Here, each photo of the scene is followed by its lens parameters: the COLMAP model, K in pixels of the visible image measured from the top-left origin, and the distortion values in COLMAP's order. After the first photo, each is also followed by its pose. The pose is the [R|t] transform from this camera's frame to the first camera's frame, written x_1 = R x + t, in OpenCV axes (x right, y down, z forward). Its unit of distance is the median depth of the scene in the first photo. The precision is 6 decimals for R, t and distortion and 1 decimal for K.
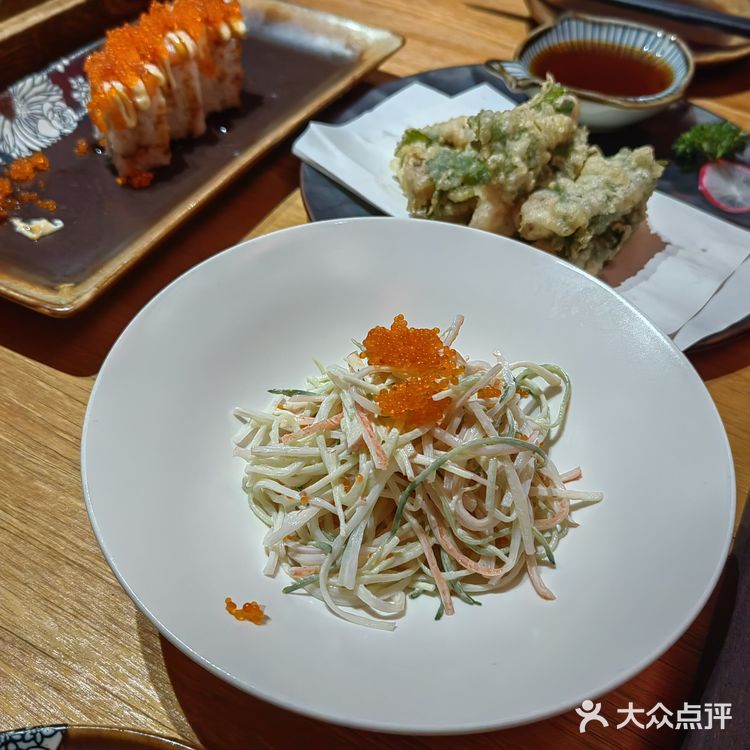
lens RADIAL K [[852.7, 0, 376.7], [0, 852.7, 374.2], [0, 0, 1]] dist [0.022013, 0.000000]
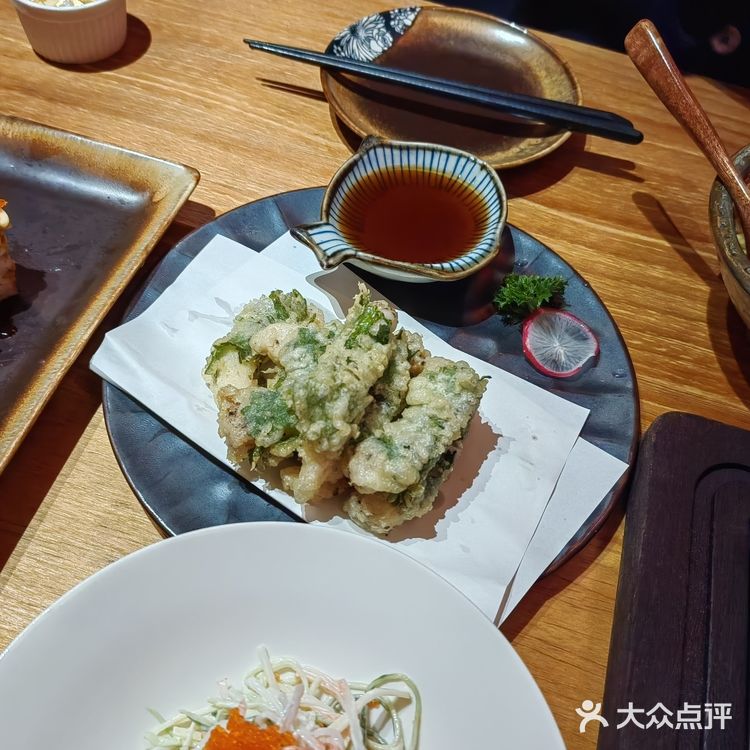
lens RADIAL K [[852.7, 0, 376.0], [0, 852.7, 374.8], [0, 0, 1]] dist [0.022013, 0.000000]
pose [[0.977658, -0.136099, 0.160190, 0.058959], [0.111072, 0.981493, 0.155998, -0.421730], [-0.178457, -0.134720, 0.974681, 0.085215]]
